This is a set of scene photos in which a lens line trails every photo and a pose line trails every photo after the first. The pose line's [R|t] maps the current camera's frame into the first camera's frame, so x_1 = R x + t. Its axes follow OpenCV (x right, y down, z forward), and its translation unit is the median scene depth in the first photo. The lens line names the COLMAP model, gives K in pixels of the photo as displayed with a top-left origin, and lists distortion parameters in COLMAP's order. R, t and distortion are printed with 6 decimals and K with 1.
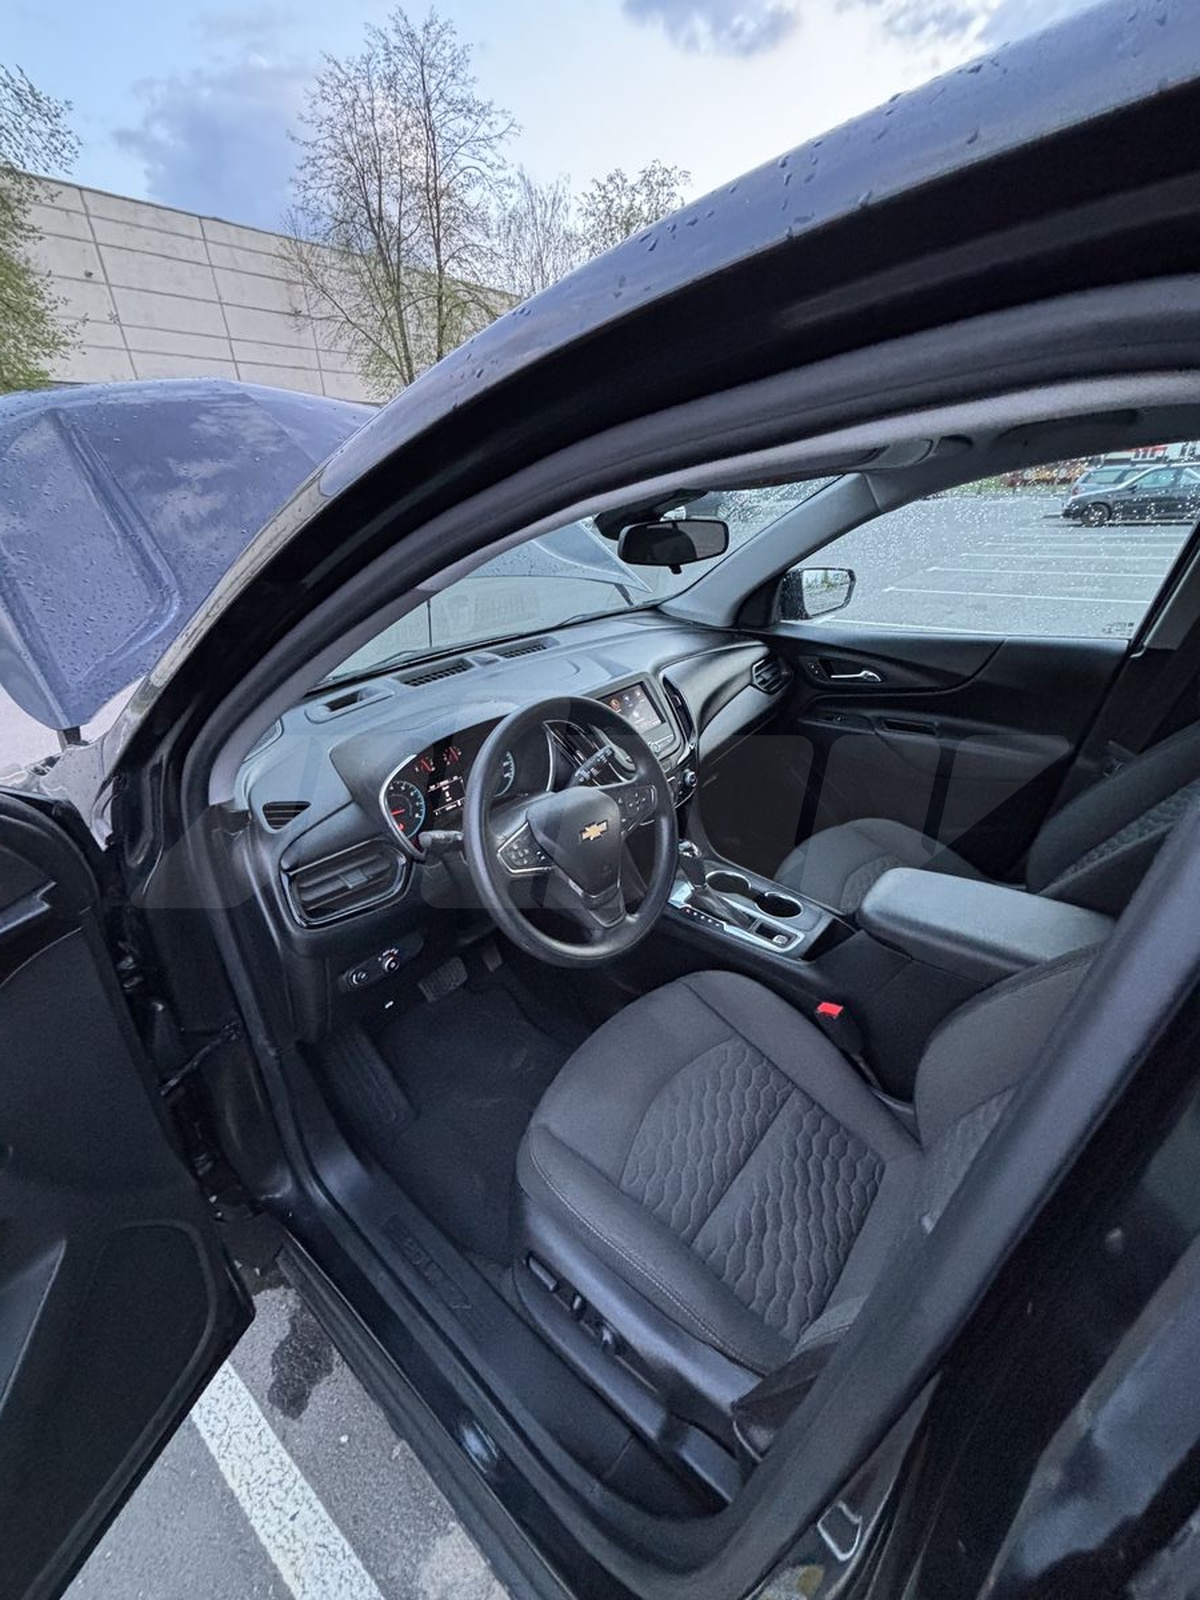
lens RADIAL K [[641.6, 0, 602.9], [0, 641.6, 793.7], [0, 0, 1]] dist [0.005503, -0.000350]
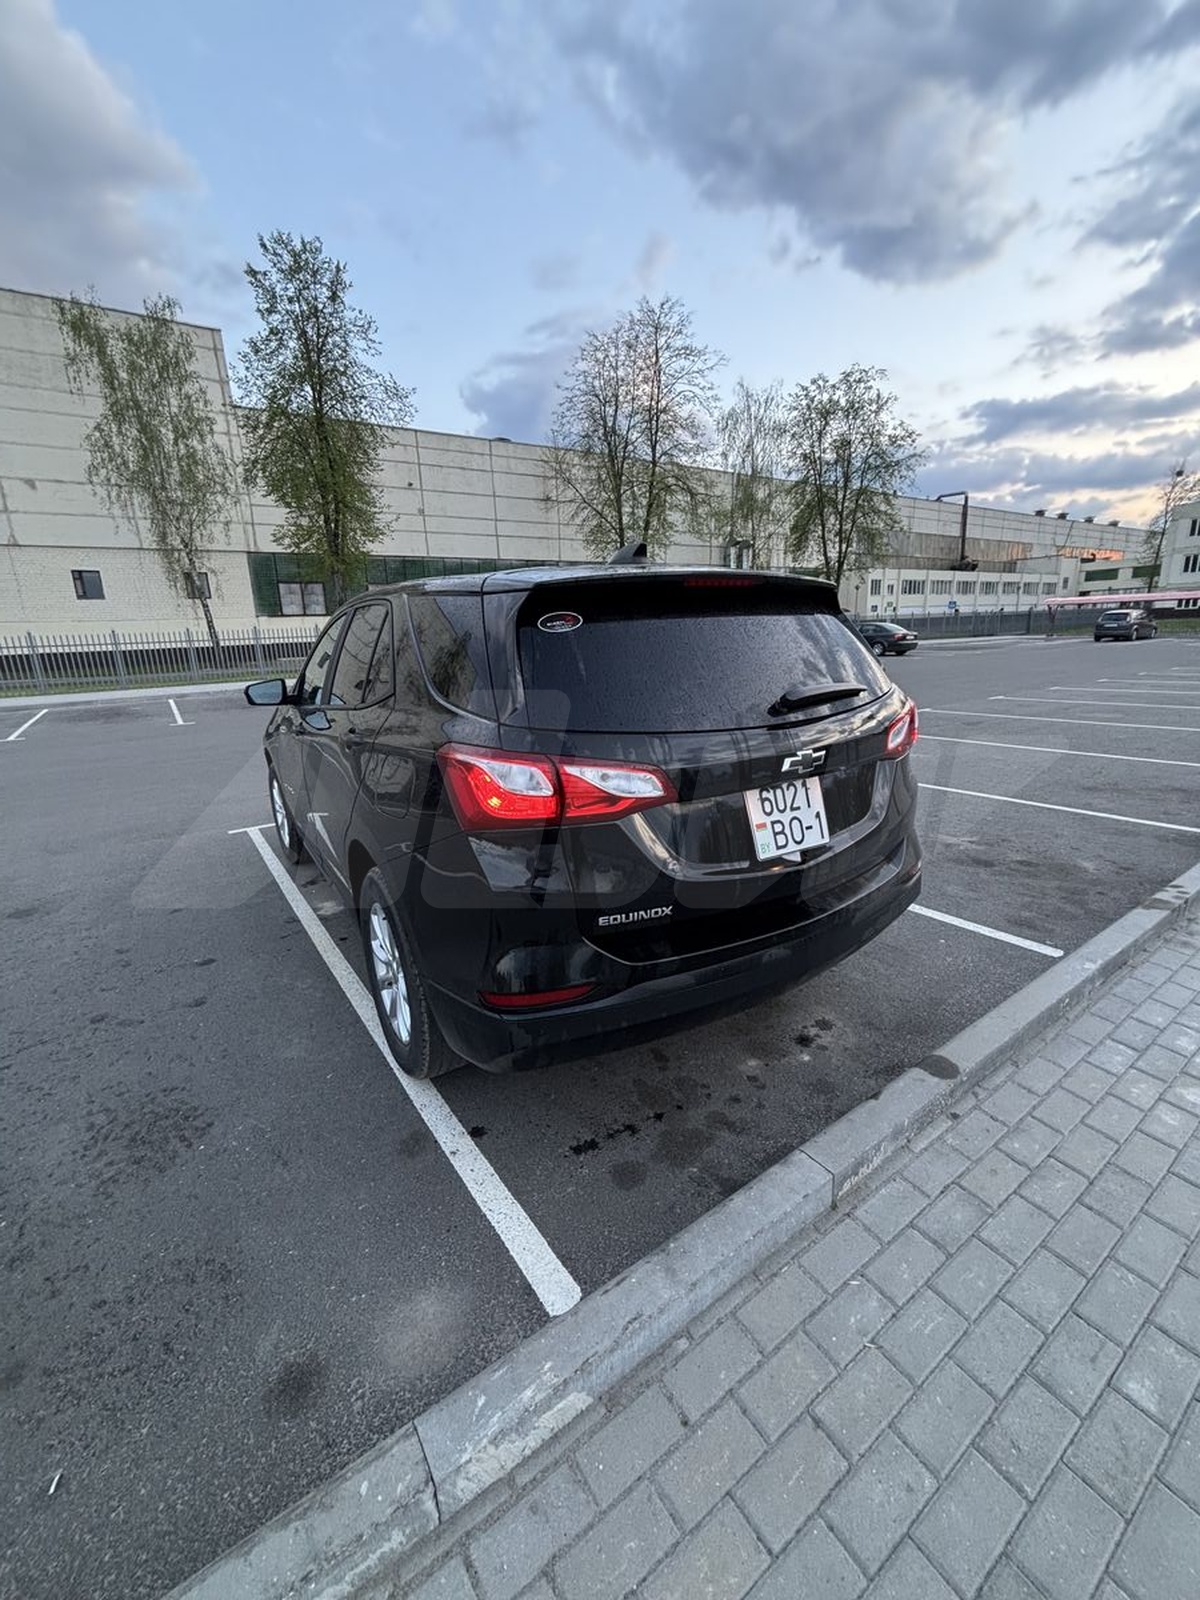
lens RADIAL K [[653.8, 0, 609.6], [0, 653.8, 795.6], [0, 0, 1]] dist [-0.002226, 0.000134]
pose [[0.953049, 0.077951, -0.292610, 0.087801], [-0.132475, 0.976253, -0.171406, 0.037740], [0.272300, 0.202121, 0.940744, -0.080624]]
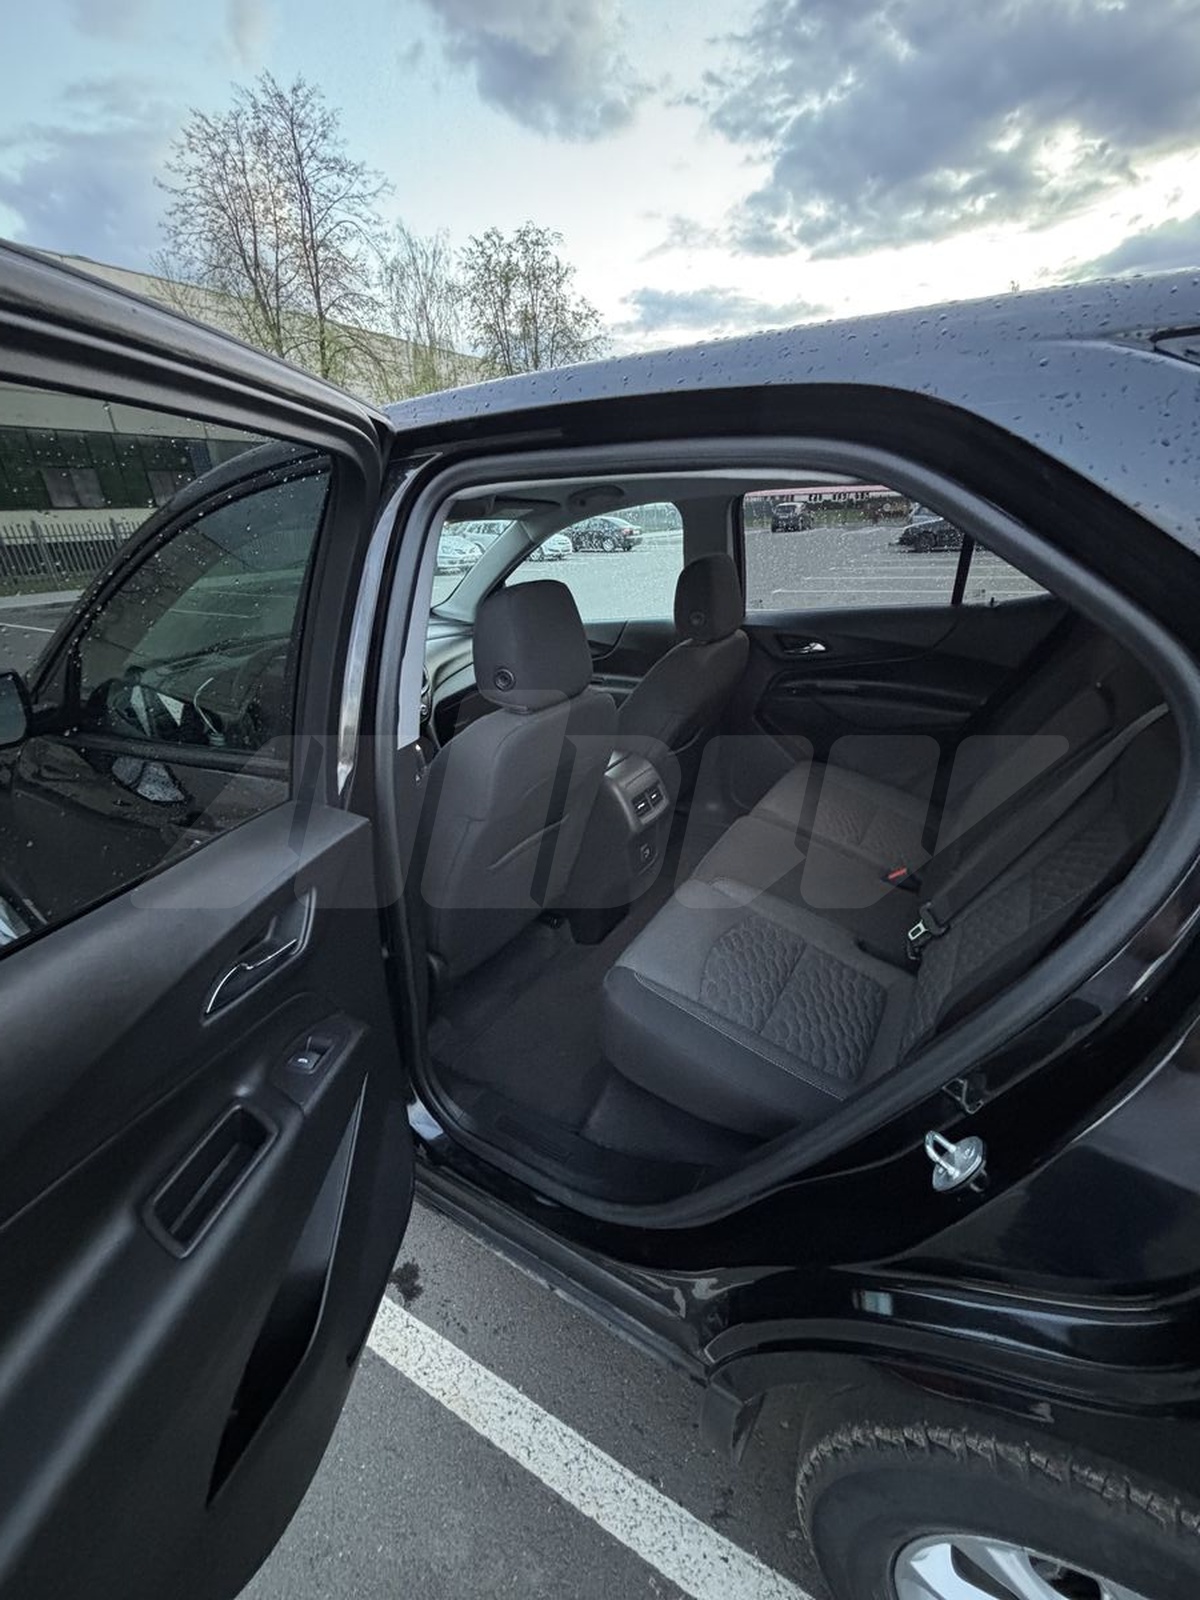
lens RADIAL K [[641.6, 0, 602.9], [0, 641.6, 793.7], [0, 0, 1]] dist [0.005503, -0.000350]
pose [[0.990558, -0.062540, 0.121995, 0.018596], [0.067966, 0.996852, -0.040833, 0.013165], [-0.119057, 0.048739, 0.991690, -0.029246]]
